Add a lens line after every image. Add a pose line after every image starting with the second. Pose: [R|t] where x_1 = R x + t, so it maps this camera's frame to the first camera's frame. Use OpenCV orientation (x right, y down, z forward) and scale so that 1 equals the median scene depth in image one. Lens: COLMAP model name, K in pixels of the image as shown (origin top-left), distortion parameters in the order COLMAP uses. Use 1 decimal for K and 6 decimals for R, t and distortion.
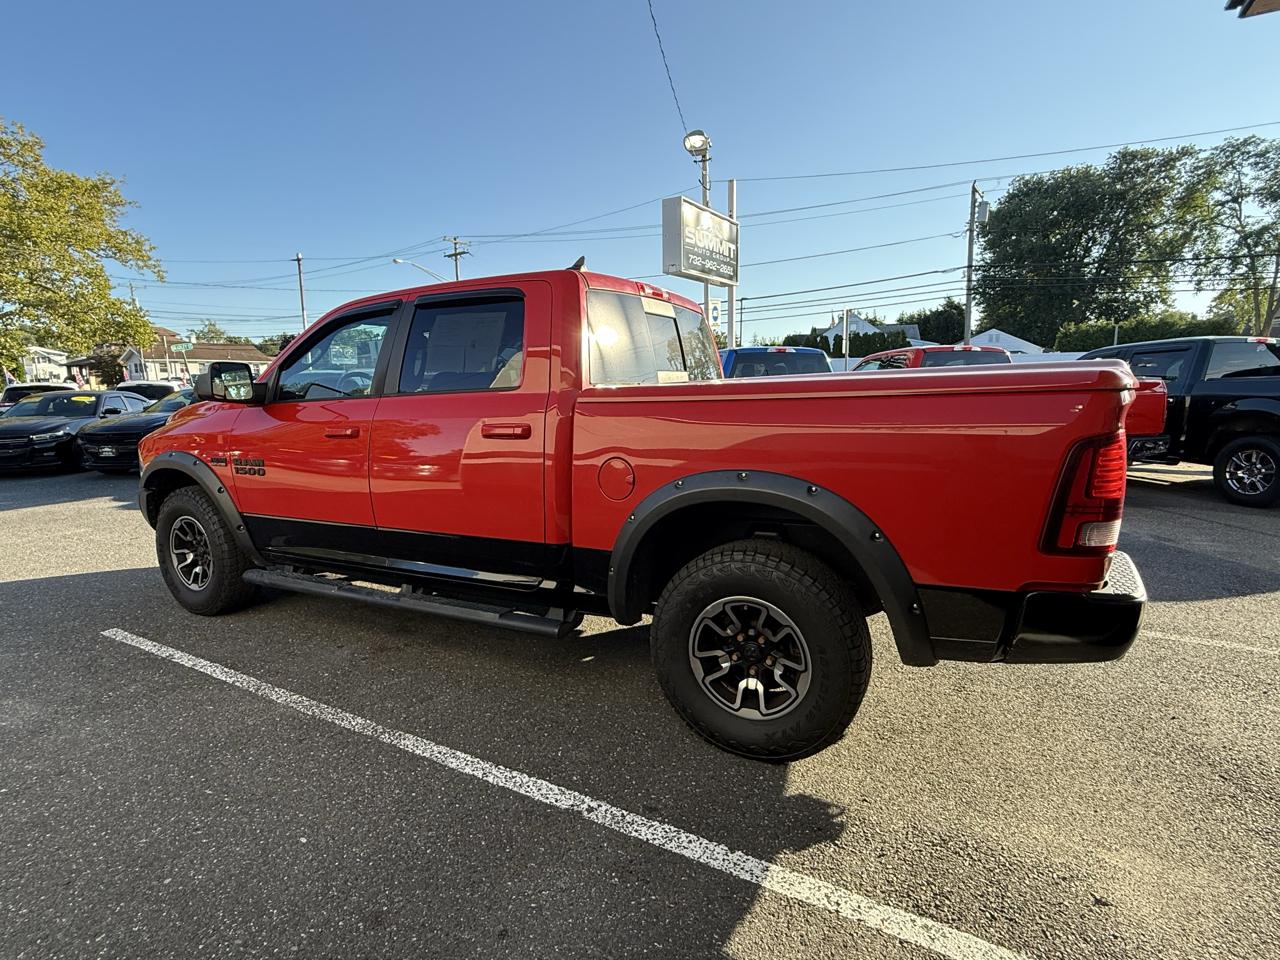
lens RADIAL K [[657.3, 0, 636.8], [0, 657.3, 479.0], [0, 0, 1]] dist [0.002042, -0.000654]
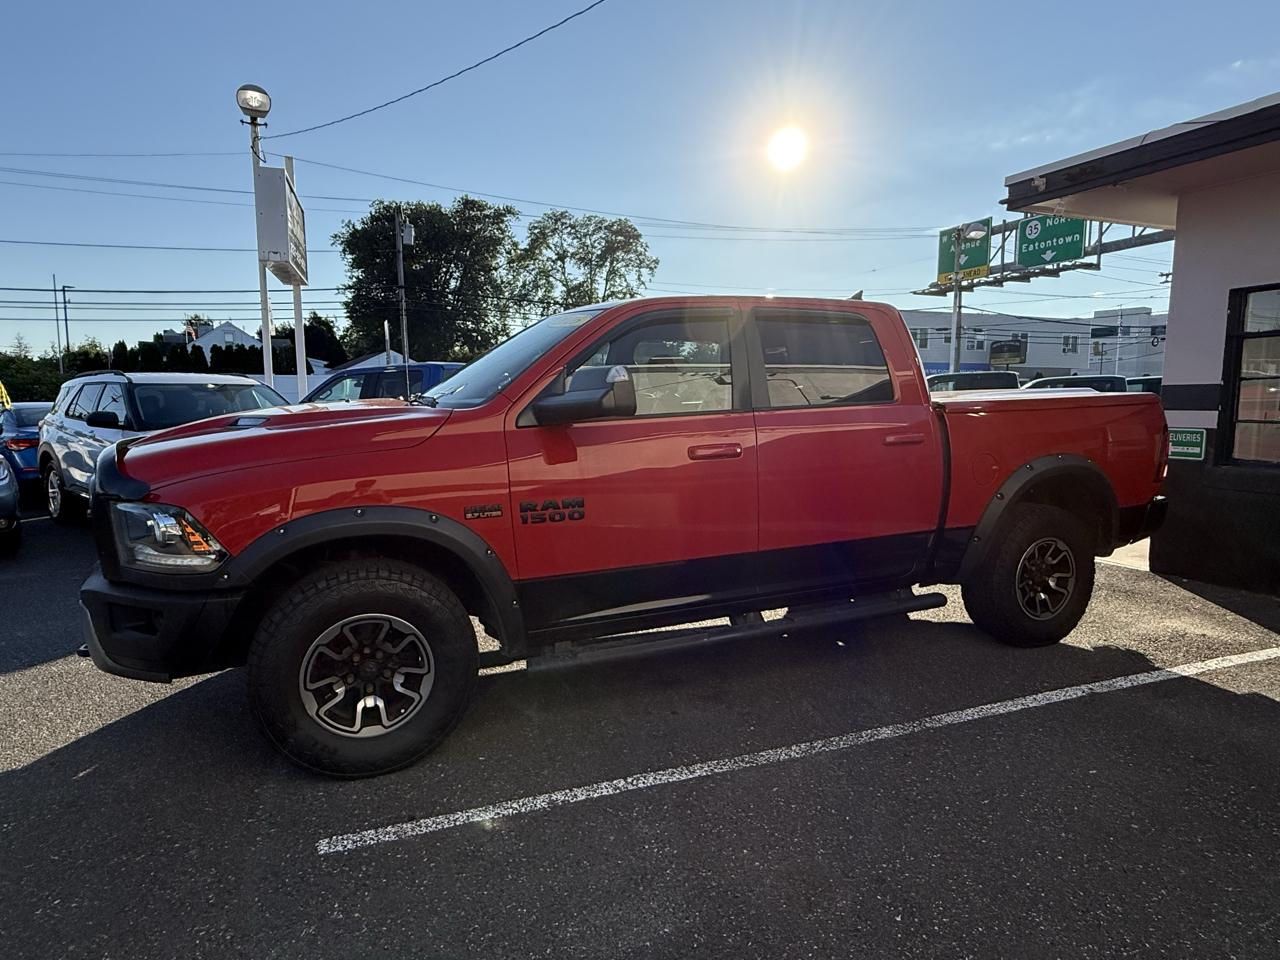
lens RADIAL K [[729.3, 0, 636.0], [0, 729.3, 479.7], [0, 0, 1]] dist [-0.000924, 0.001586]
pose [[0.634939, -0.077523, 0.768663, -0.315555], [0.110034, 0.993884, 0.009346, -0.013751], [-0.764686, 0.078645, 0.639586, 0.115833]]
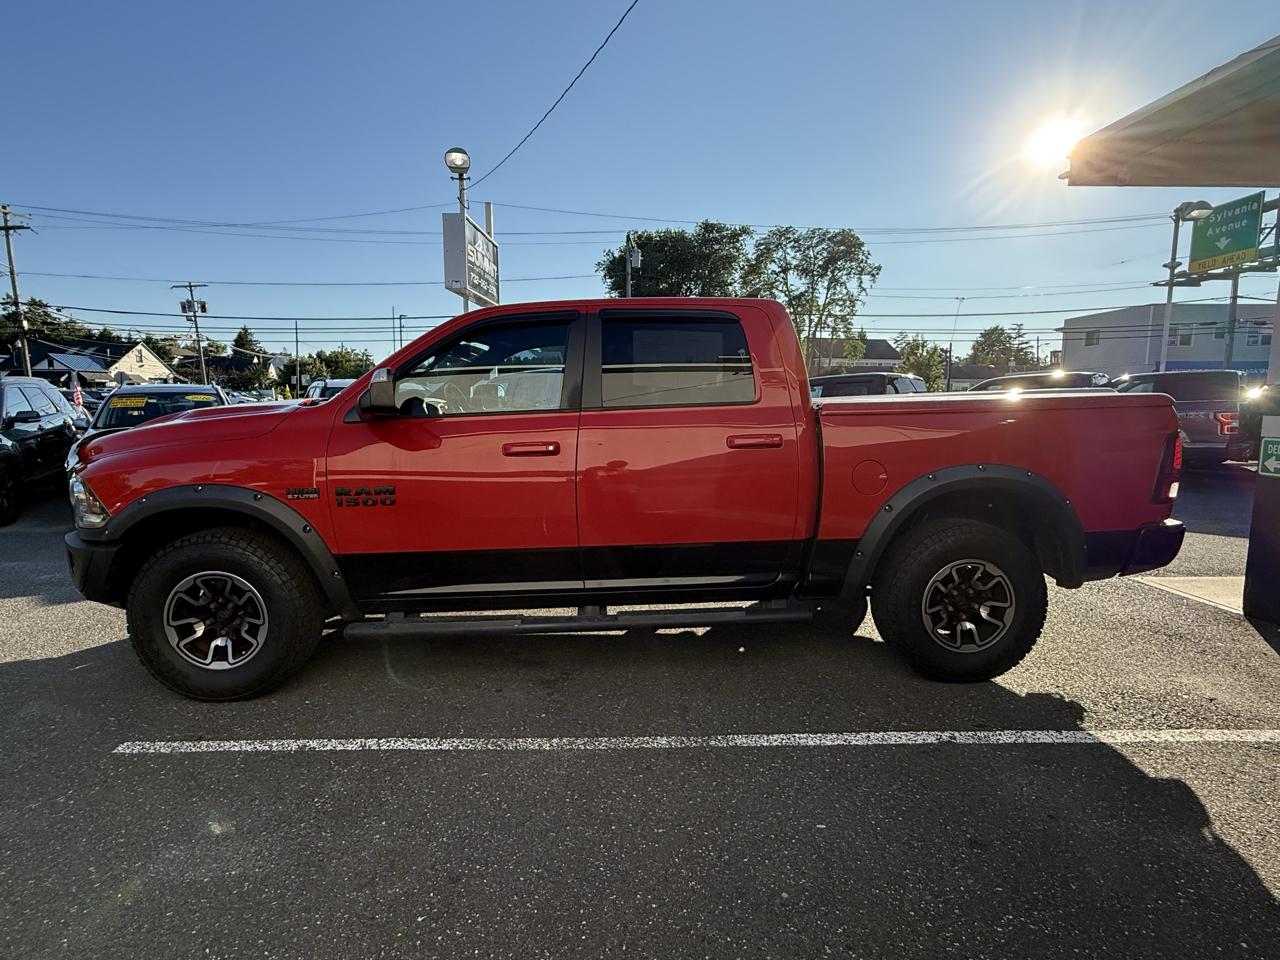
lens RADIAL K [[657.3, 0, 635.3], [0, 657.3, 476.9], [0, 0, 1]] dist [0.002042, -0.000654]
pose [[0.859664, -0.048625, 0.508541, -0.198138], [0.066146, 0.997675, -0.016422, -0.001958], [-0.506560, 0.047756, 0.860881, 0.033802]]
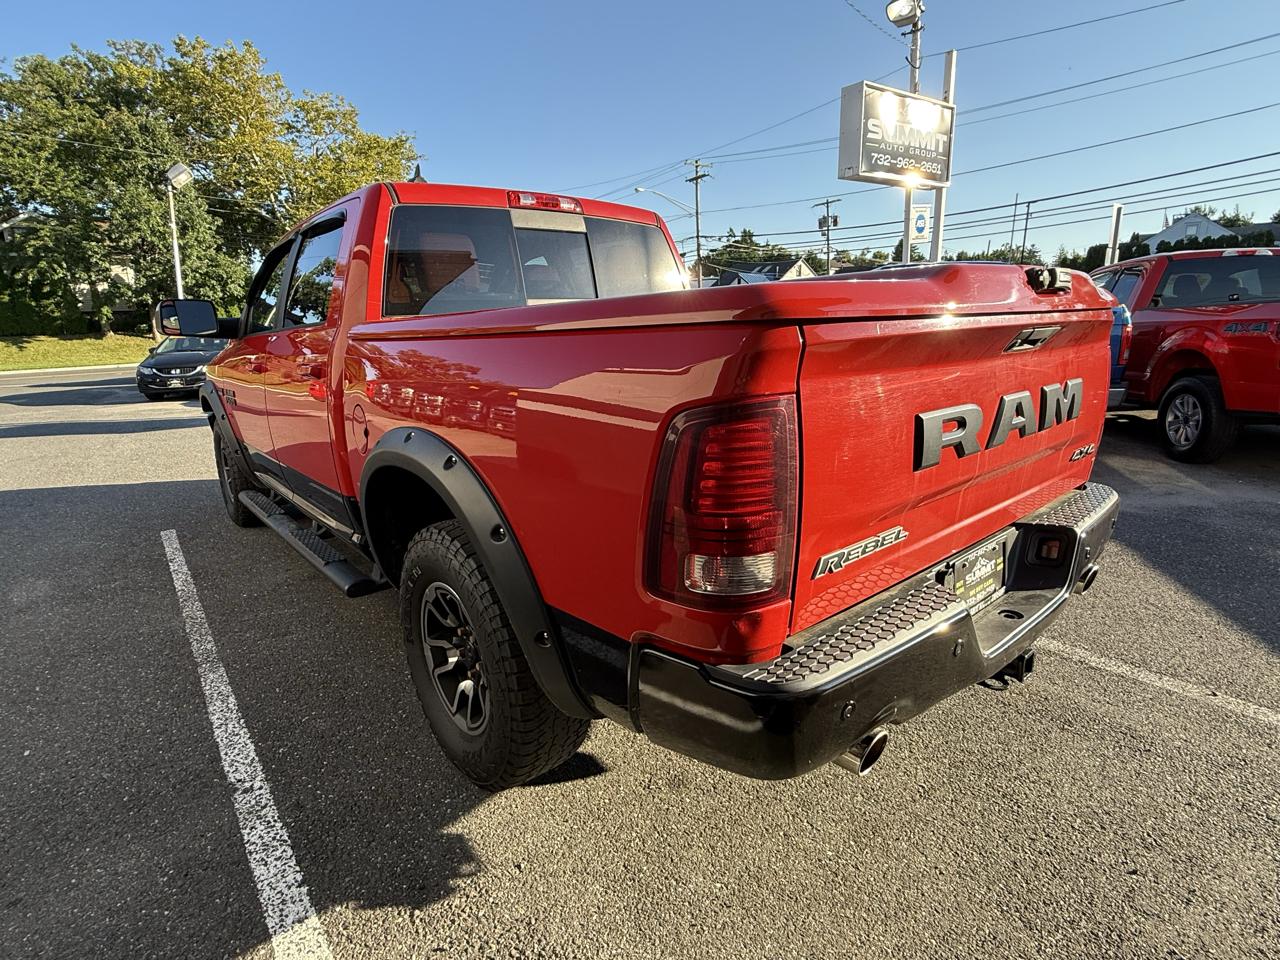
lens RADIAL K [[657.3, 0, 637.6], [0, 657.3, 477.4], [0, 0, 1]] dist [0.002042, -0.000654]
pose [[0.928602, 0.077189, -0.362961, 0.121860], [-0.039122, 0.993039, 0.111095, -0.009330], [0.369010, -0.088964, 0.925158, 0.063916]]
